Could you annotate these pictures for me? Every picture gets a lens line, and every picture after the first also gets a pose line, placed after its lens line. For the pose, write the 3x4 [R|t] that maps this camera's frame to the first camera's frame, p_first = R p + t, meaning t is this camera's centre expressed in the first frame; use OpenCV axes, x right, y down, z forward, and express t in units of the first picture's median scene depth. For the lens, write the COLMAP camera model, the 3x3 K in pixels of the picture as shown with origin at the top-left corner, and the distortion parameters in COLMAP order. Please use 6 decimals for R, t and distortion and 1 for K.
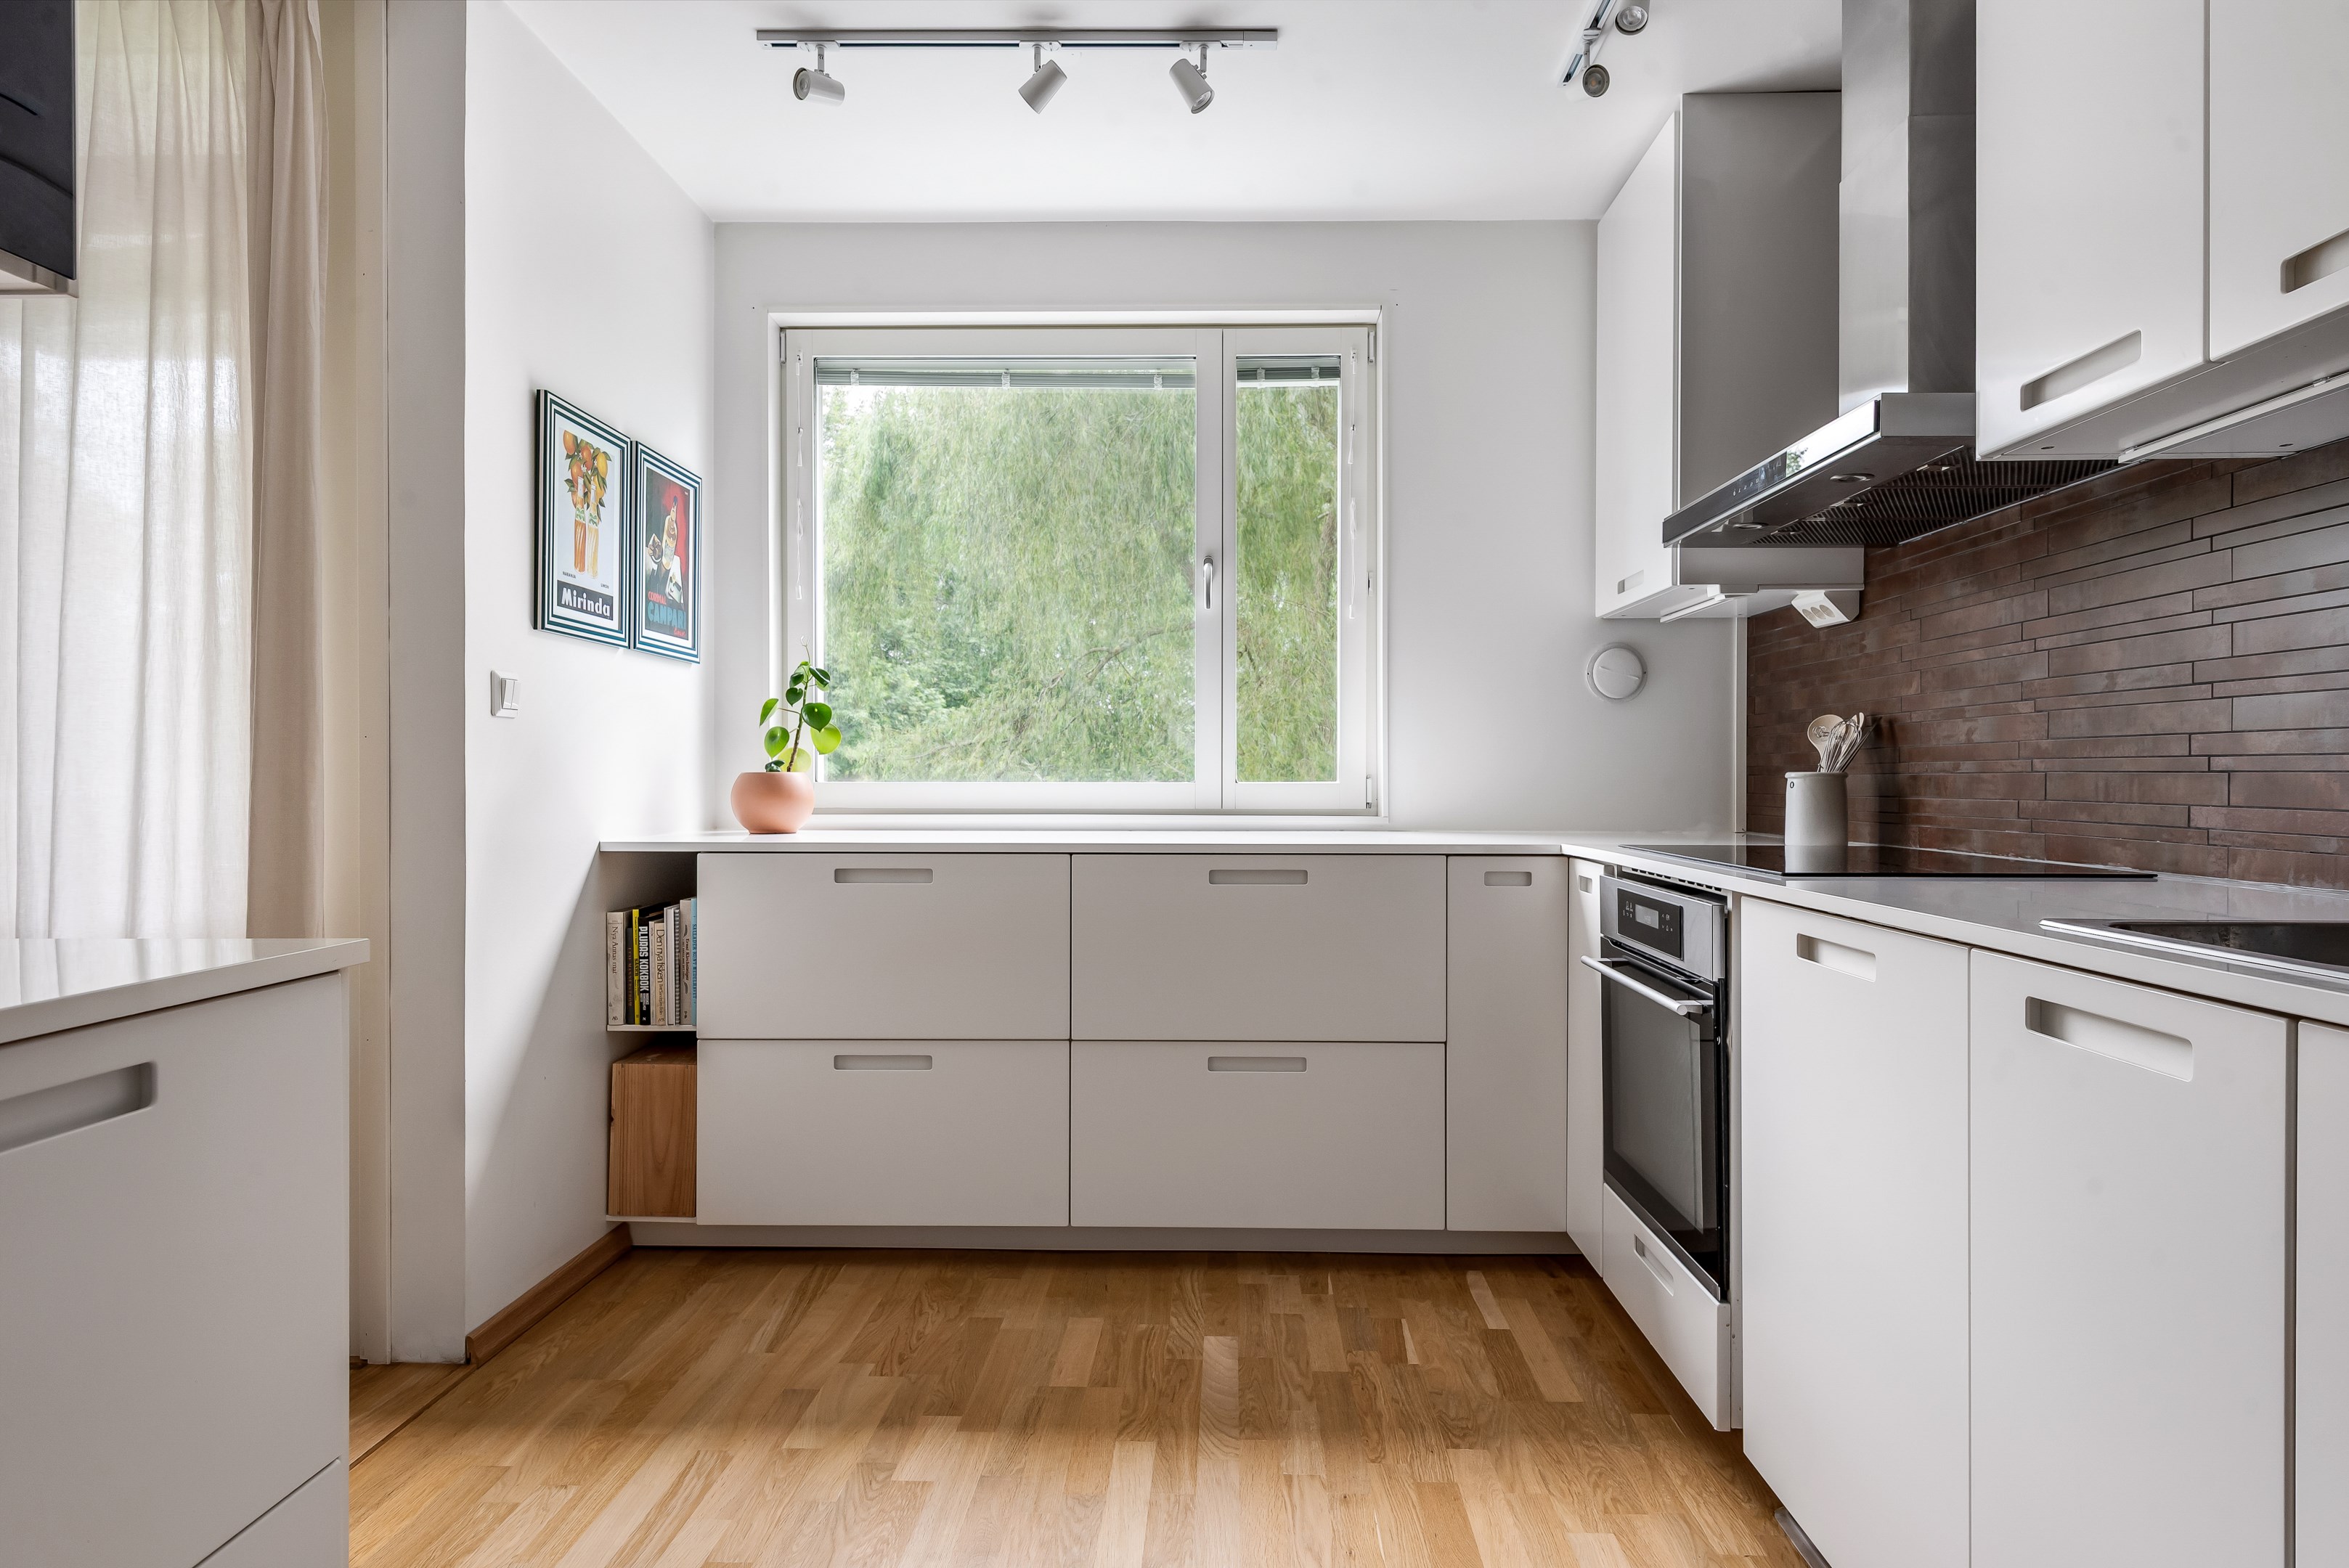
lens RADIAL K [[1340.2, 0, 1179.8], [0, 1340.2, 782.8], [0, 0, 1]] dist [0.042511, -0.015118]
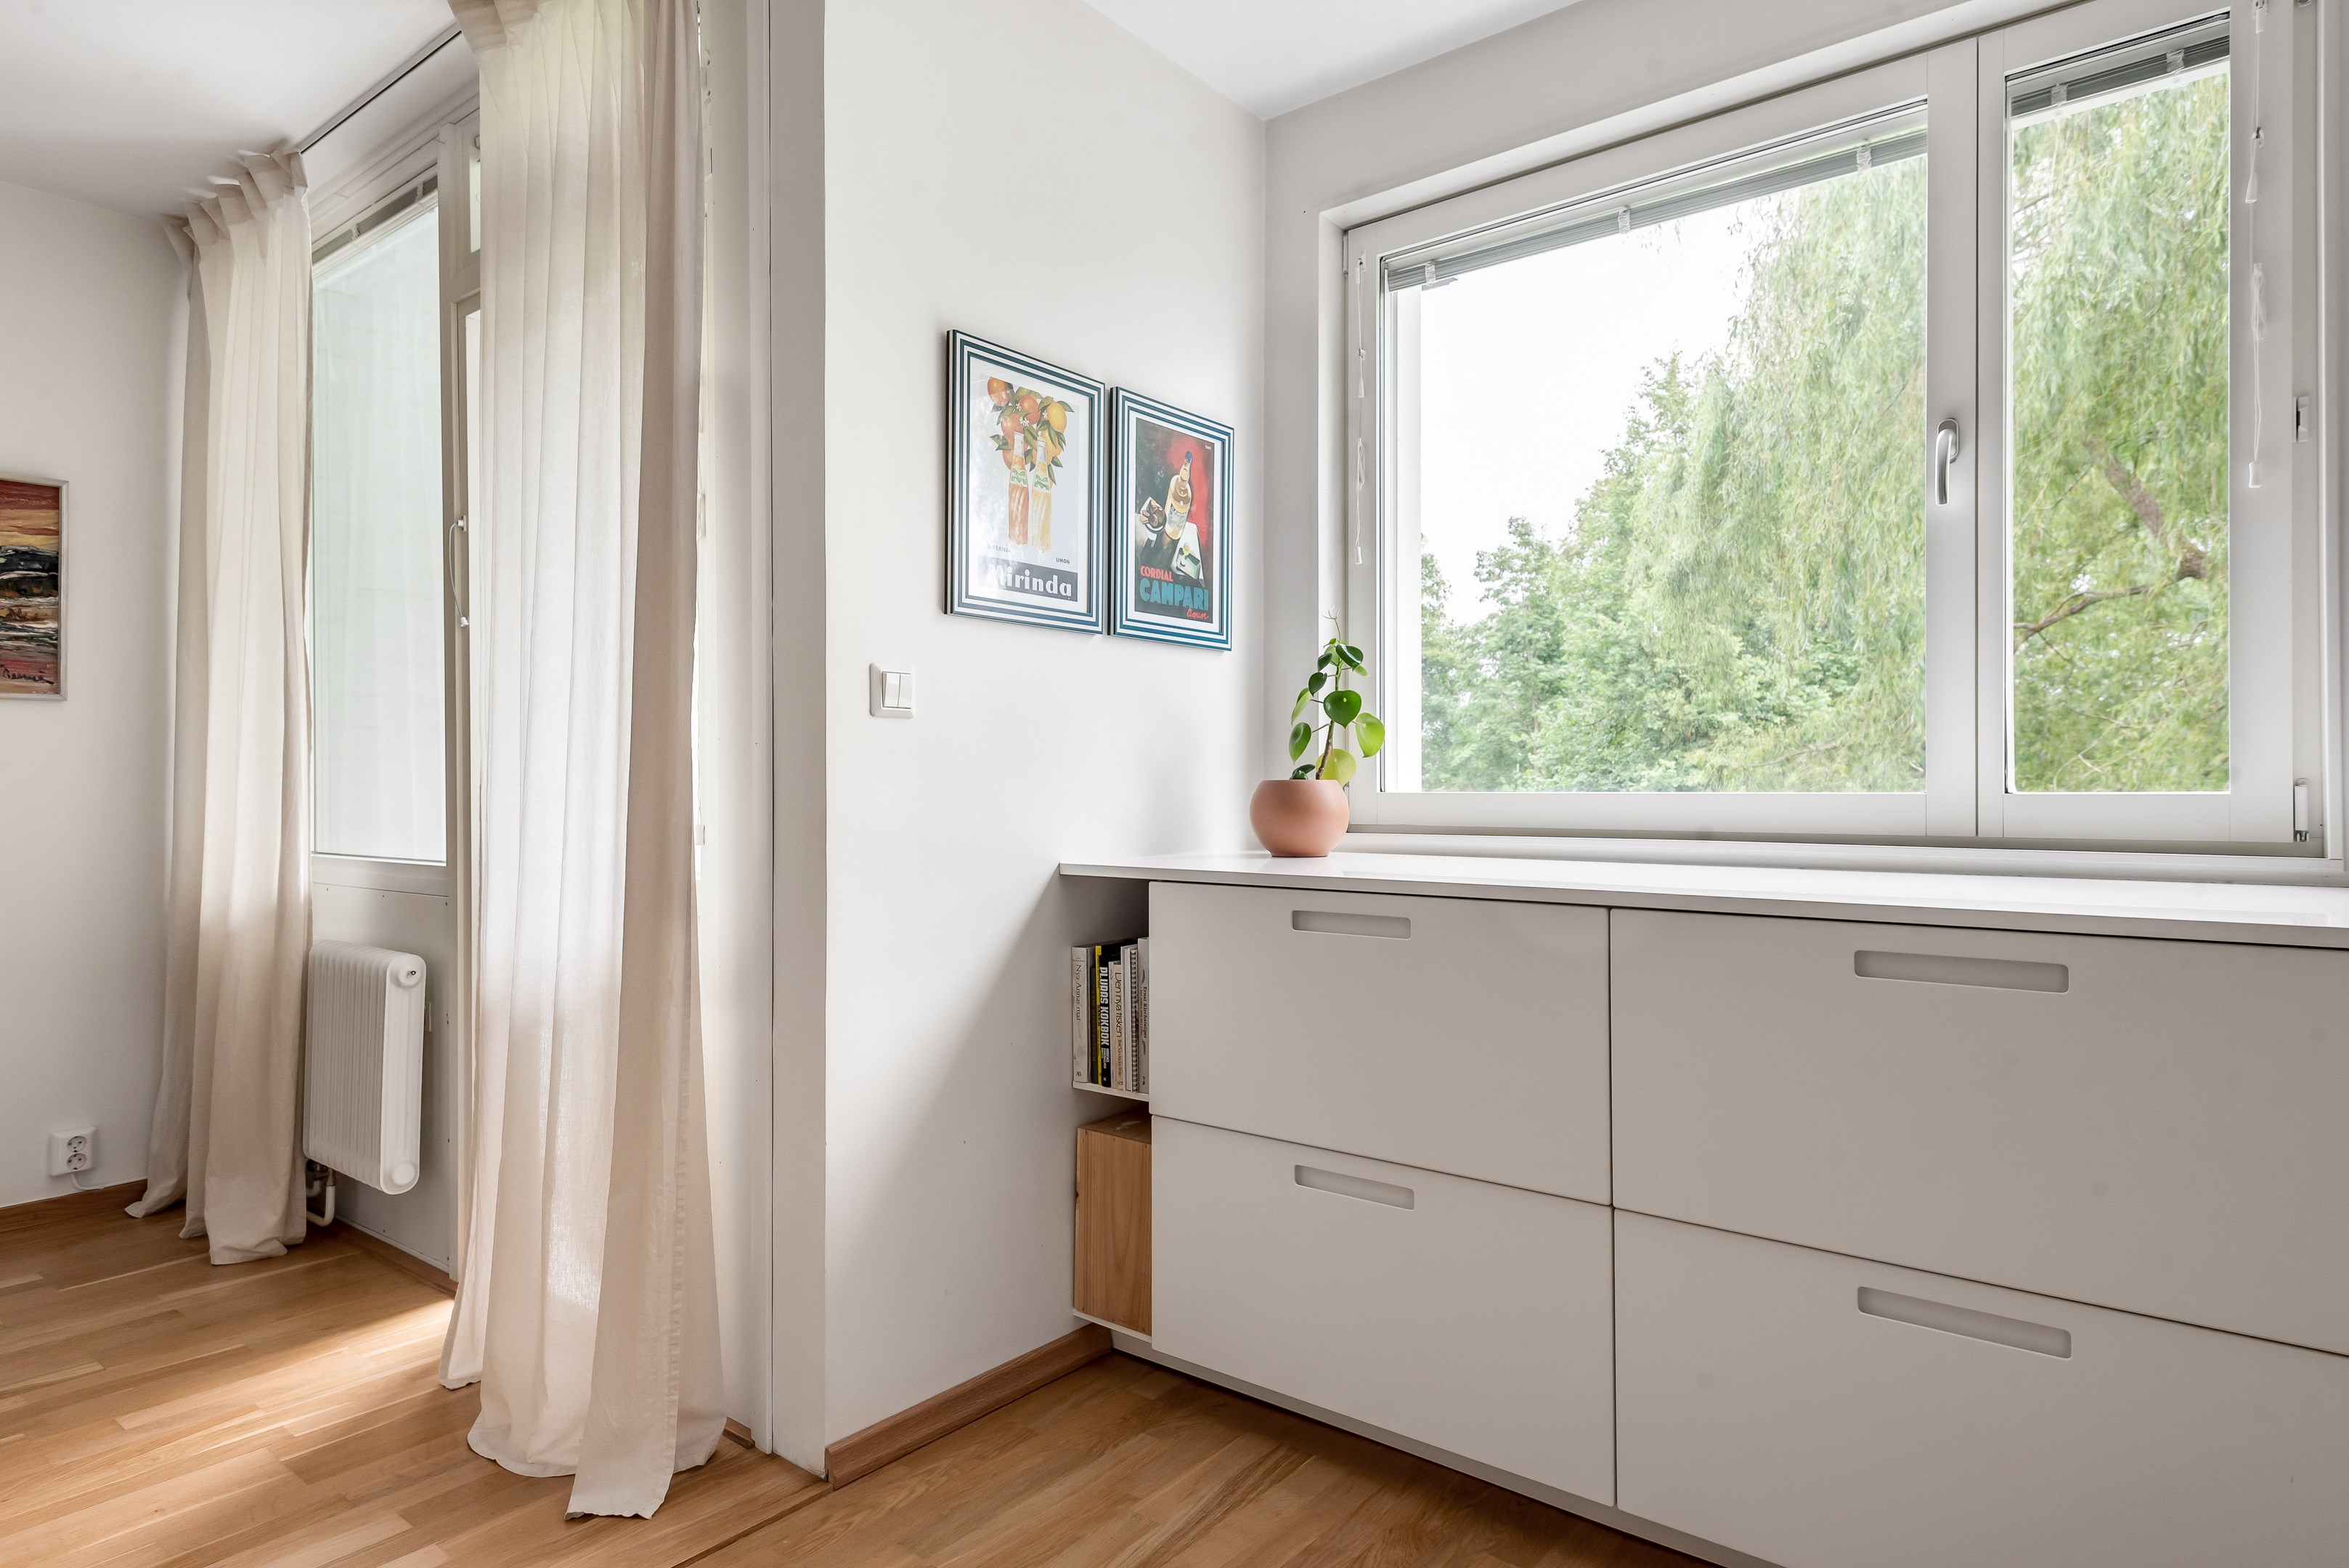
lens RADIAL K [[1340.2, 0, 1166.5], [0, 1340.2, 779.0], [0, 0, 1]] dist [0.042511, -0.015118]
pose [[0.805434, -0.006262, -0.592652, 0.121297], [0.001020, 0.999957, -0.009179, -0.001373], [0.592684, 0.006789, 0.805406, 0.358706]]
